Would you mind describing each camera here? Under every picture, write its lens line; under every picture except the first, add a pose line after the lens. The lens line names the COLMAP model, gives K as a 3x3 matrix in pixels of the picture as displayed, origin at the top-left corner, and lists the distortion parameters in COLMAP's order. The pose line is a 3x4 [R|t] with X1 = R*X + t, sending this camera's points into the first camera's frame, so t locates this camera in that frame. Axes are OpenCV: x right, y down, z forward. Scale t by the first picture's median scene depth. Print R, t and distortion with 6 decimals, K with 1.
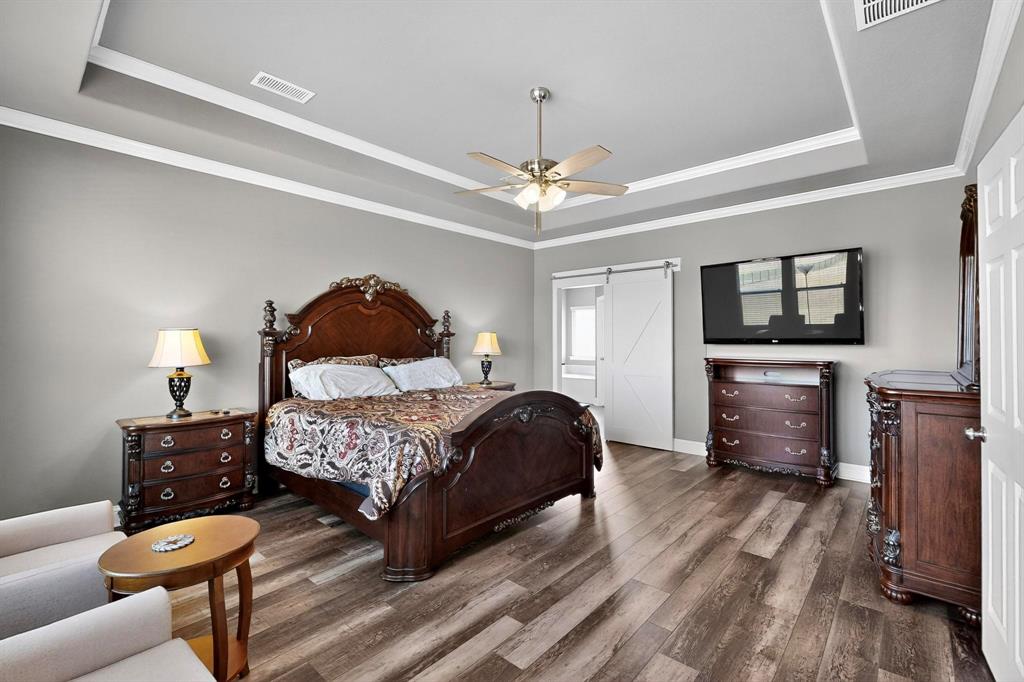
lens RADIAL K [[448.5, 0, 509.4], [0, 448.5, 338.6], [0, 0, 1]] dist [-0.001729, -0.000118]
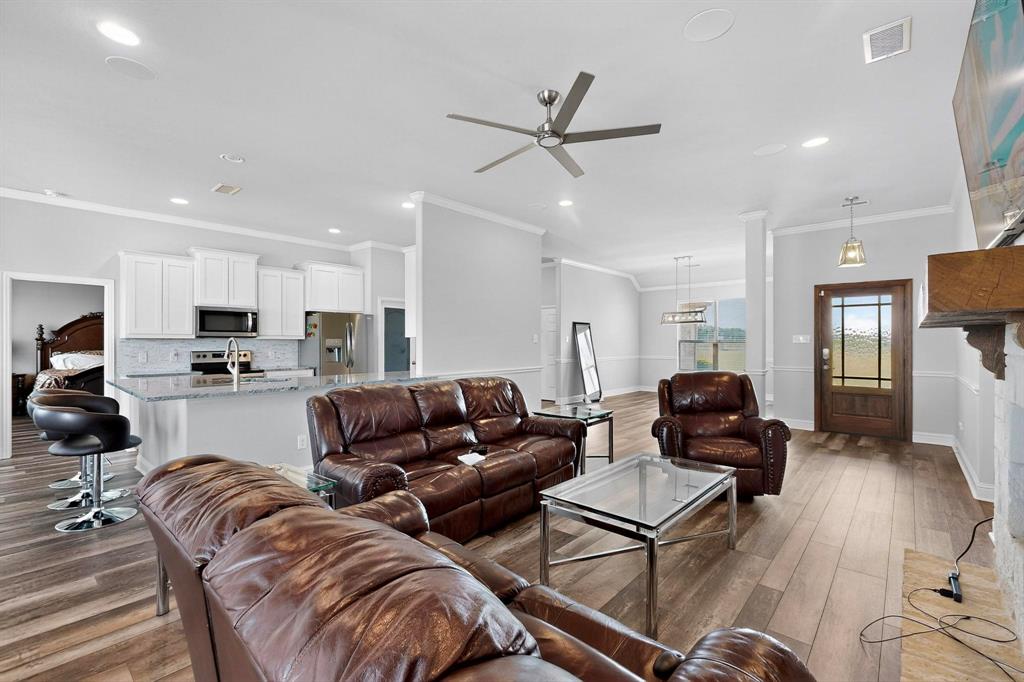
lens RADIAL K [[448.5, 0, 511.6], [0, 448.5, 343.3], [0, 0, 1]] dist [-0.001729, -0.000118]
pose [[0.999977, 0.002373, 0.006353, 1.755557], [-0.002366, 0.999996, -0.001250, 0.004187], [-0.006356, 0.001235, 0.999979, -1.204136]]
